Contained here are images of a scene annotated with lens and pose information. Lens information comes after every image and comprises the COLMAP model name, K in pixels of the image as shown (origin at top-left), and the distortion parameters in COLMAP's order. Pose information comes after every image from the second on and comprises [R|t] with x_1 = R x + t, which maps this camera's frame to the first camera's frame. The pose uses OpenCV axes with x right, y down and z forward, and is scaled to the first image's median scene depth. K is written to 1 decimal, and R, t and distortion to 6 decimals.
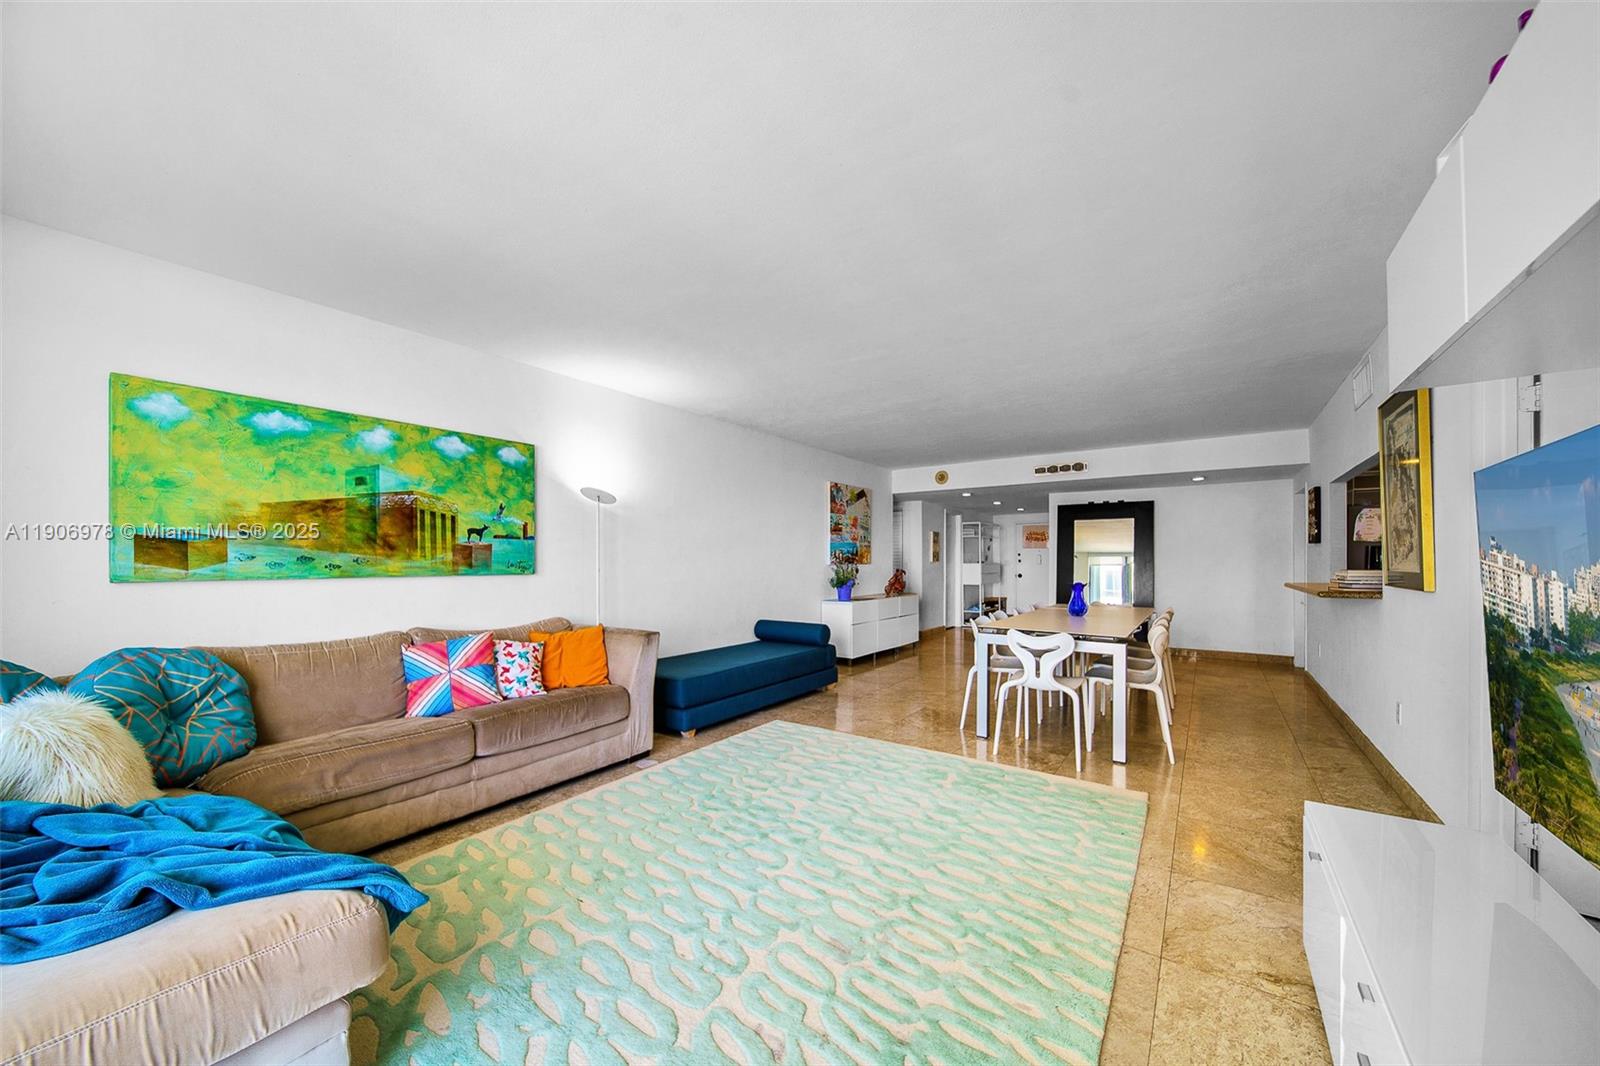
lens RADIAL K [[579.4, 0, 795.8], [0, 579.4, 557.1], [0, 0, 1]] dist [-0.000832, -0.000121]
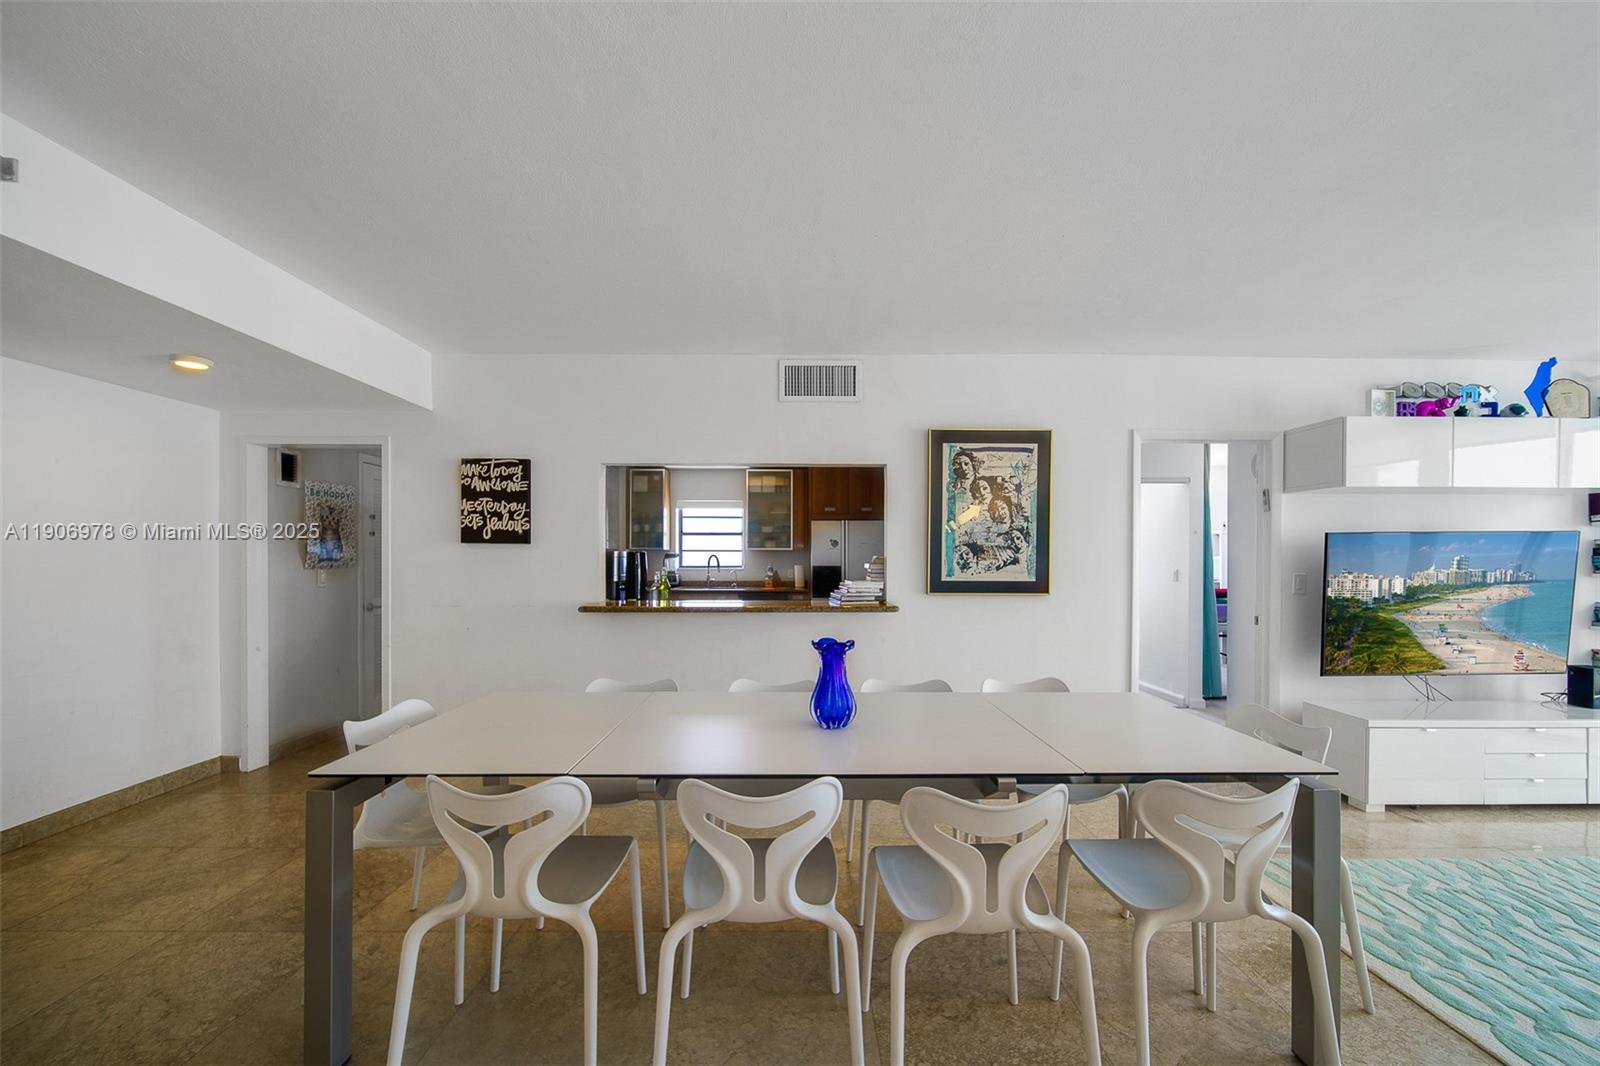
lens RADIAL K [[584.6, 0, 813.1], [0, 584.6, 559.6], [0, 0, 1]] dist [-0.004294, -0.000236]
pose [[-0.594467, -0.003152, 0.804114, 0.132104], [-0.007838, 0.999968, -0.001875, -0.005983], [-0.804082, -0.007417, -0.594472, 0.901740]]
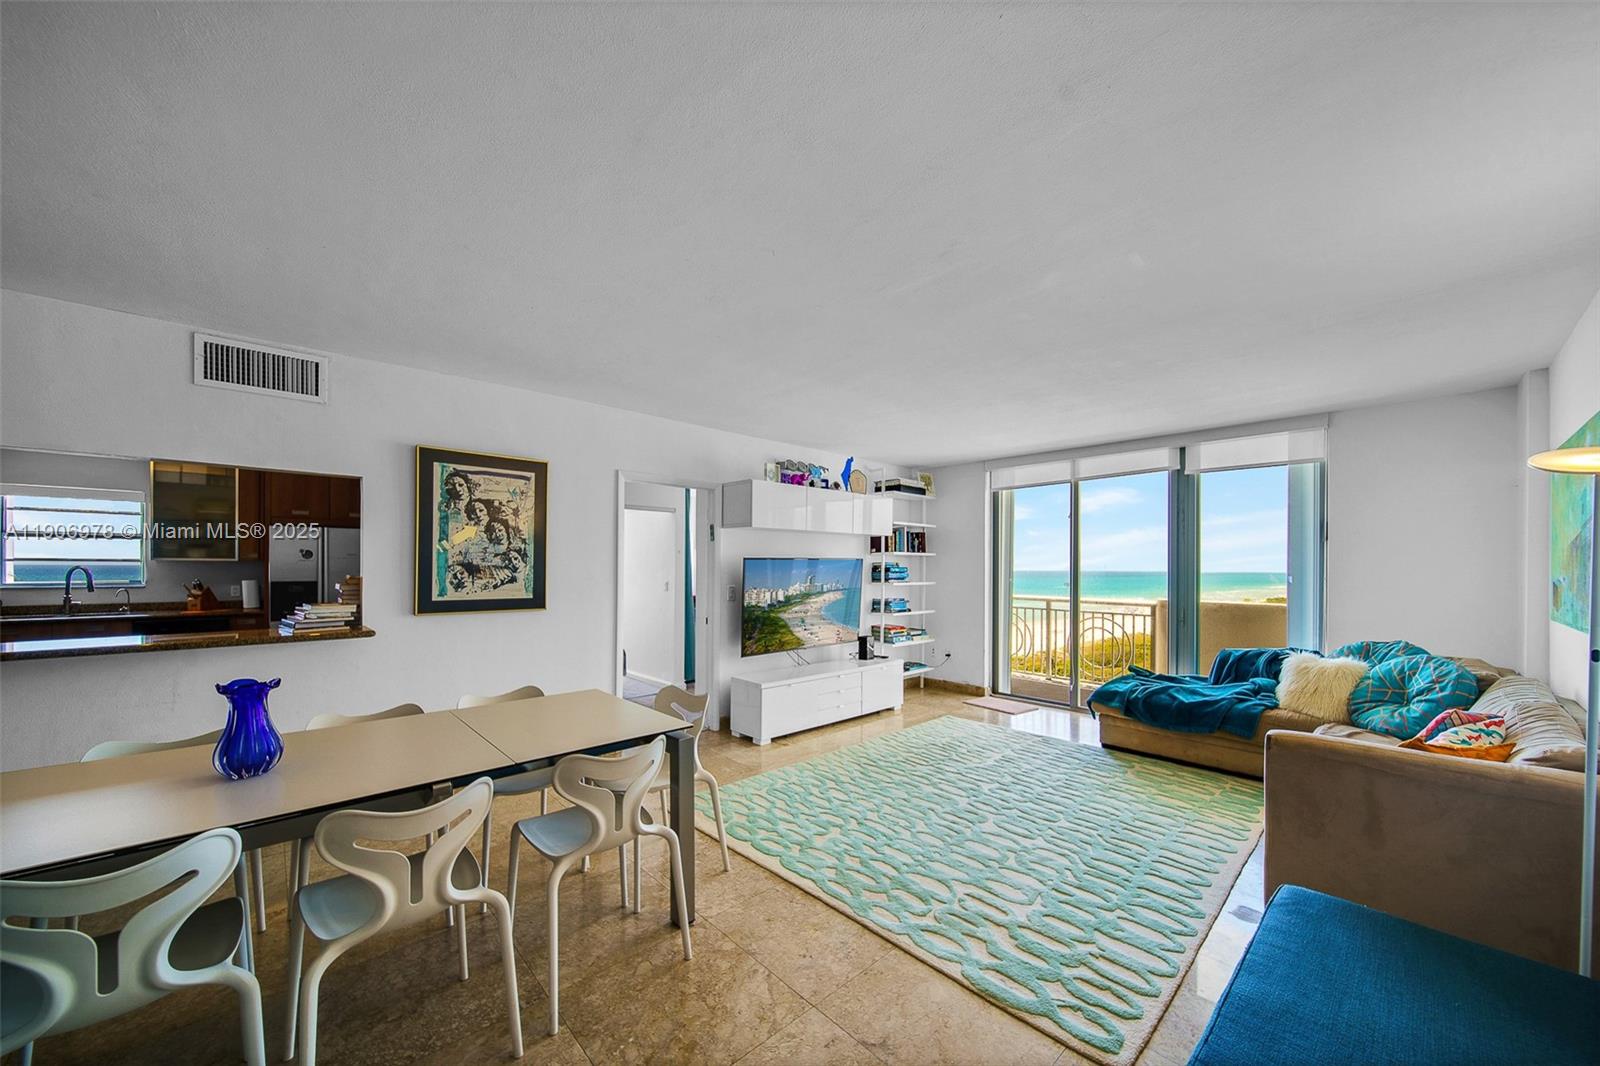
lens RADIAL K [[563.0, 0, 794.2], [0, 563.0, 566.9], [0, 0, 1]] dist [0.004090, -0.002849]
pose [[-0.978412, -0.005325, 0.206594, 0.065776], [-0.006769, 0.999957, -0.006287, -0.018373], [-0.206551, -0.007550, -0.978407, 0.920769]]
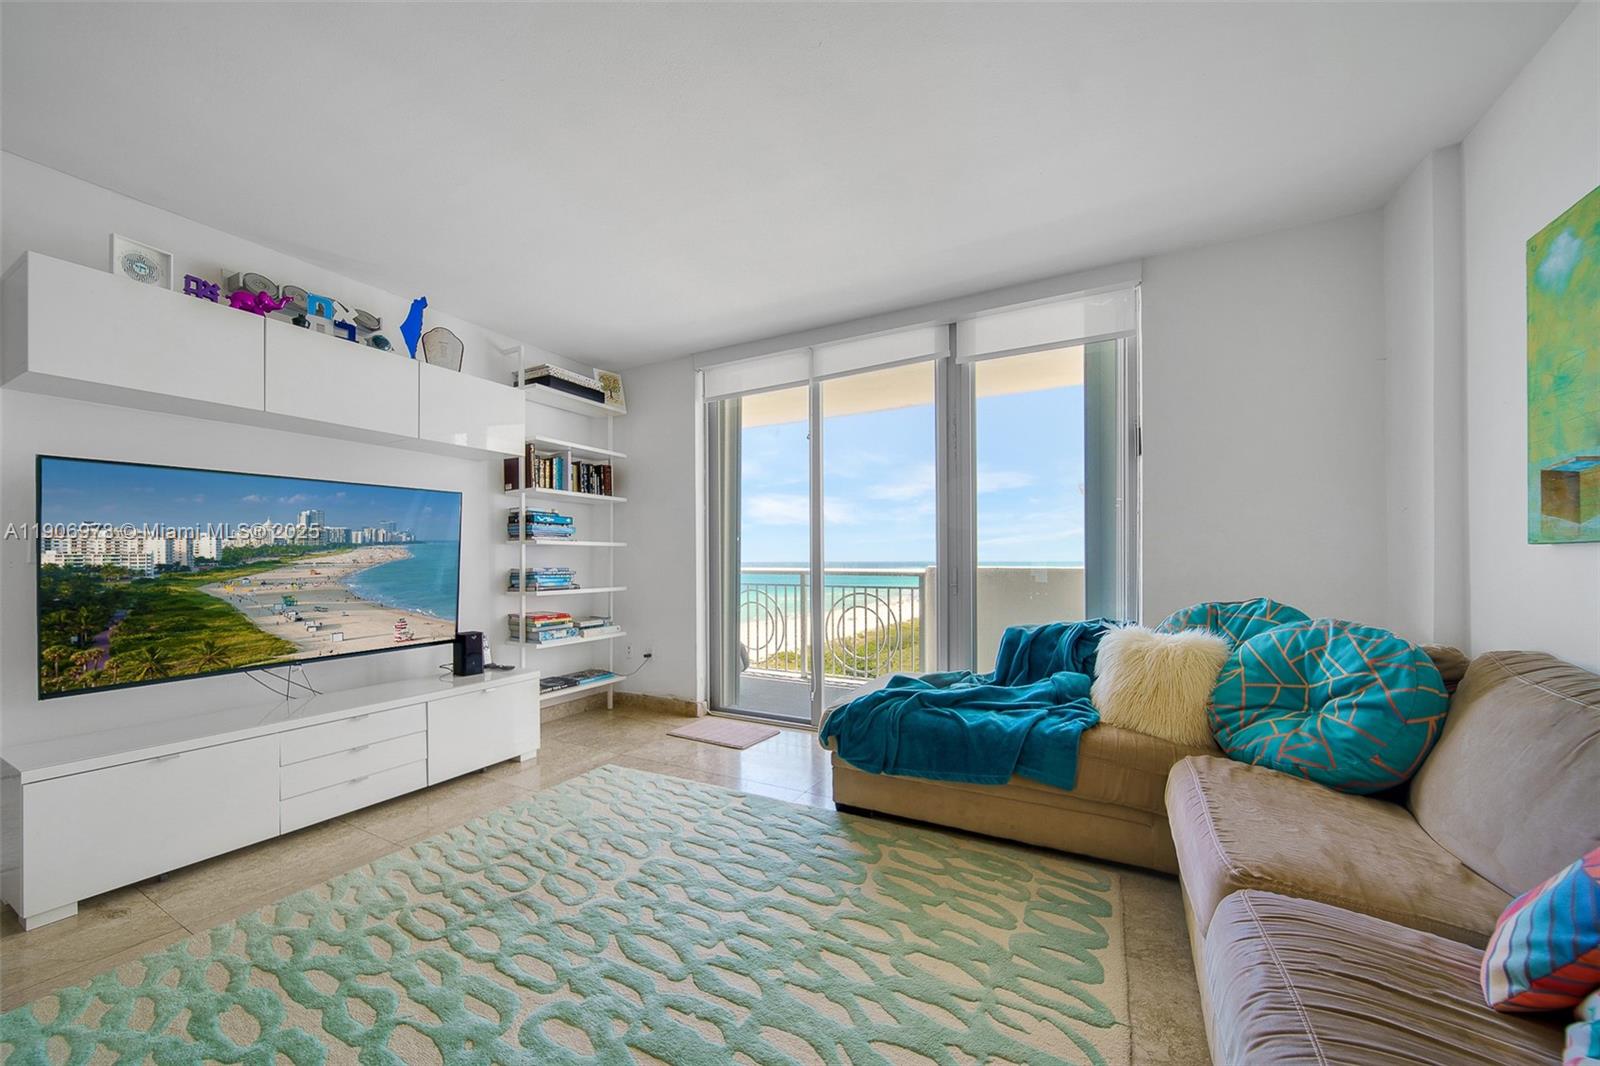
lens RADIAL K [[579.4, 0, 795.8], [0, 579.4, 557.1], [0, 0, 1]] dist [-0.000832, -0.000121]
pose [[-0.991302, 0.000937, -0.131602, -0.075046], [0.002407, 0.999937, -0.011007, 0.023555], [0.131583, -0.011228, -0.991242, 0.576752]]
